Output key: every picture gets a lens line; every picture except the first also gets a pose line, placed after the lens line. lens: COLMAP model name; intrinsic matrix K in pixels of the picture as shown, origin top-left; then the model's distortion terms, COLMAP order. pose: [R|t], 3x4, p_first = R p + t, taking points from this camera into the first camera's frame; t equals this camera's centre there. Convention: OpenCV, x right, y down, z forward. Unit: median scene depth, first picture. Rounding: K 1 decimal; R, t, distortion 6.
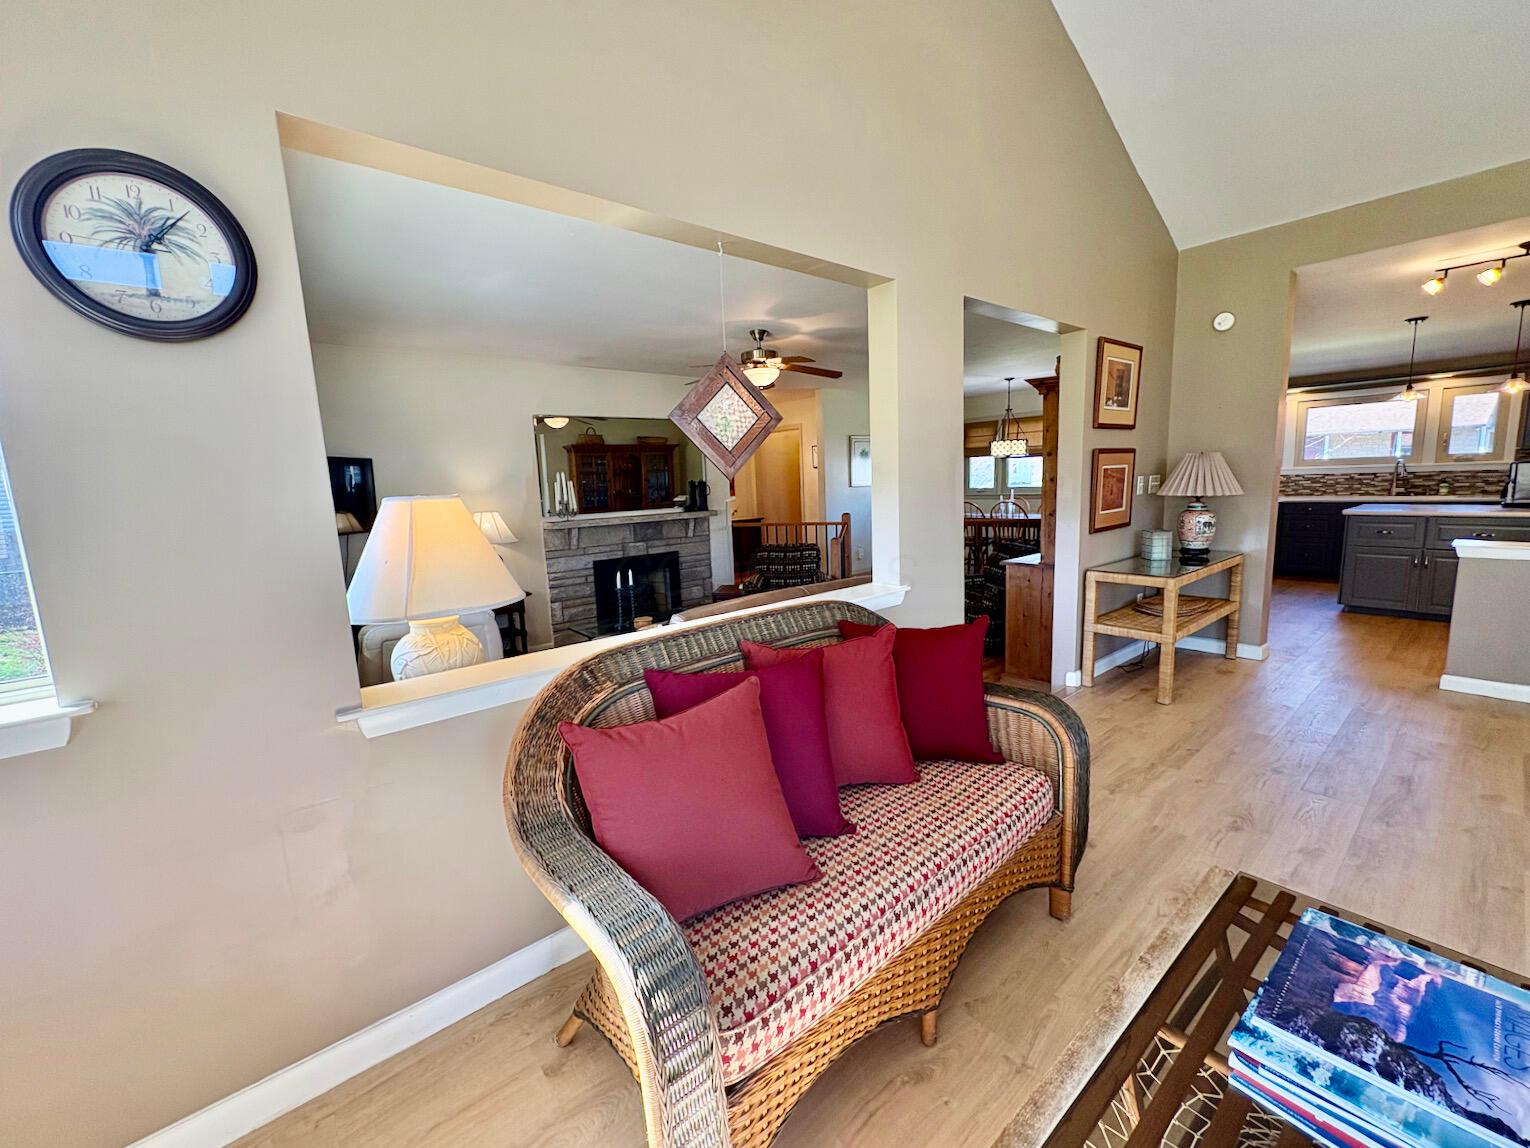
lens RADIAL K [[620.3, 0, 770.3], [0, 620.3, 576.4], [0, 0, 1]] dist [0.002007, 0.000158]
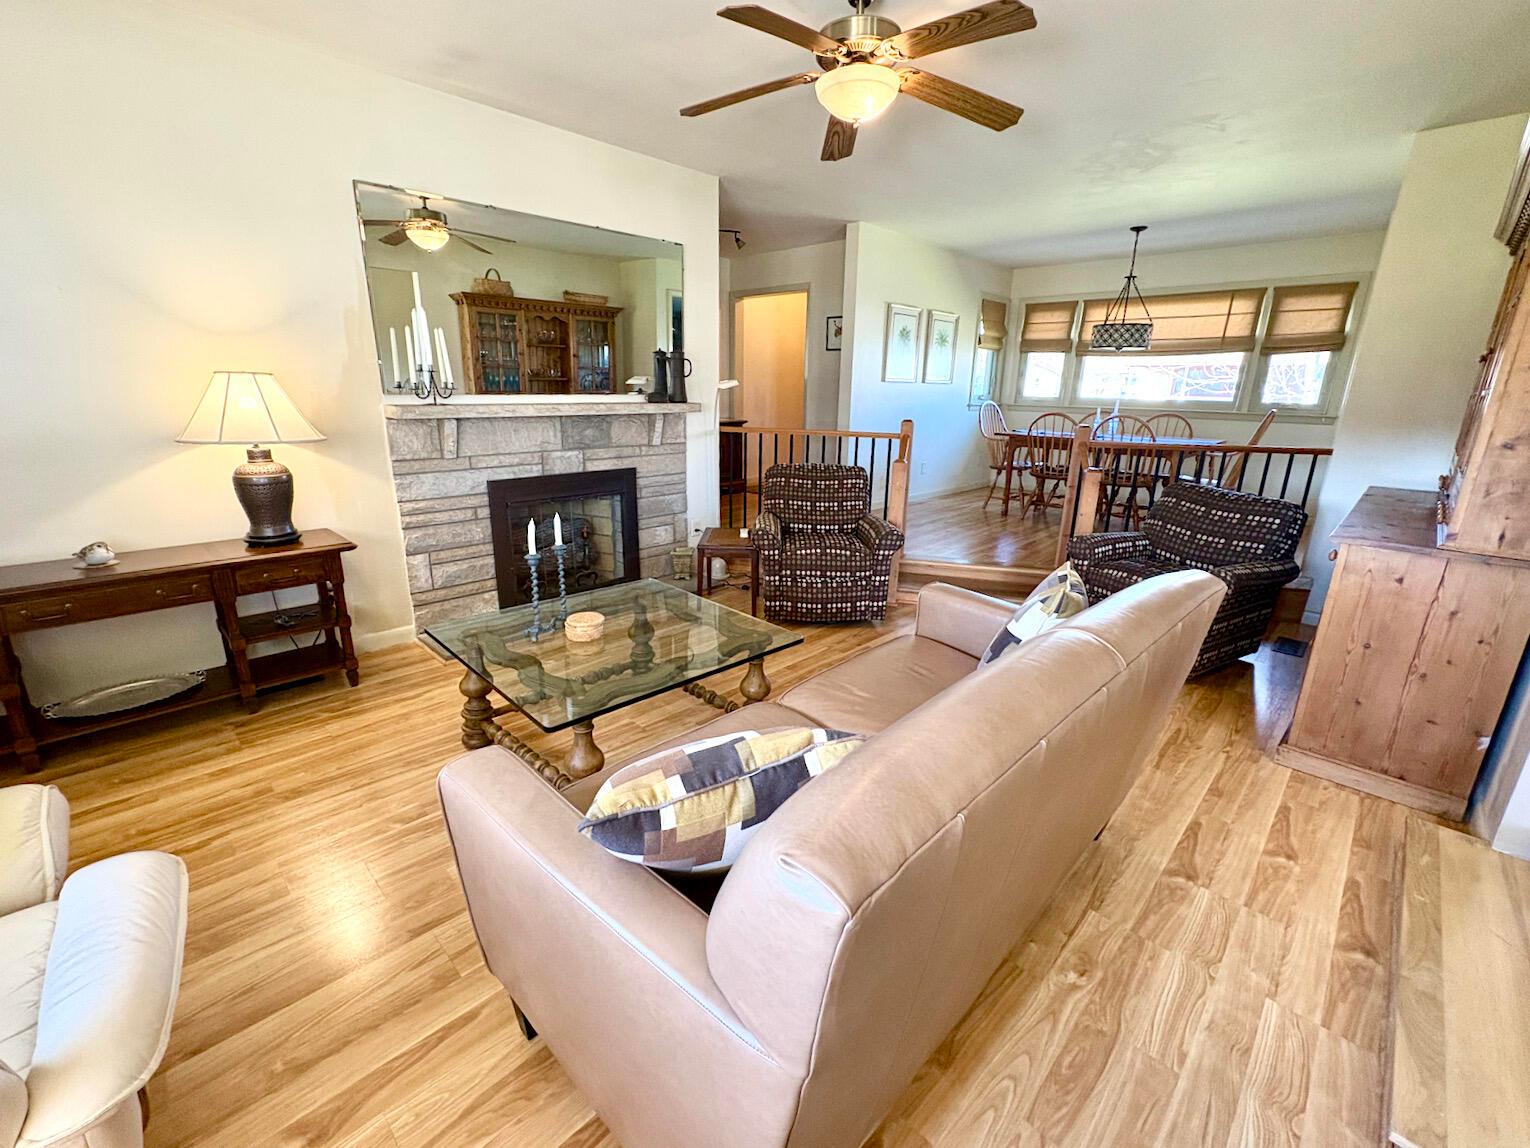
lens RADIAL K [[620.3, 0, 760.7], [0, 620.3, 569.9], [0, 0, 1]] dist [0.002007, 0.000158]
pose [[0.993962, 0.030817, 0.105313, -0.087649], [-0.044760, 0.990143, 0.132714, -0.028112], [-0.100185, -0.136626, 0.985544, 0.374088]]
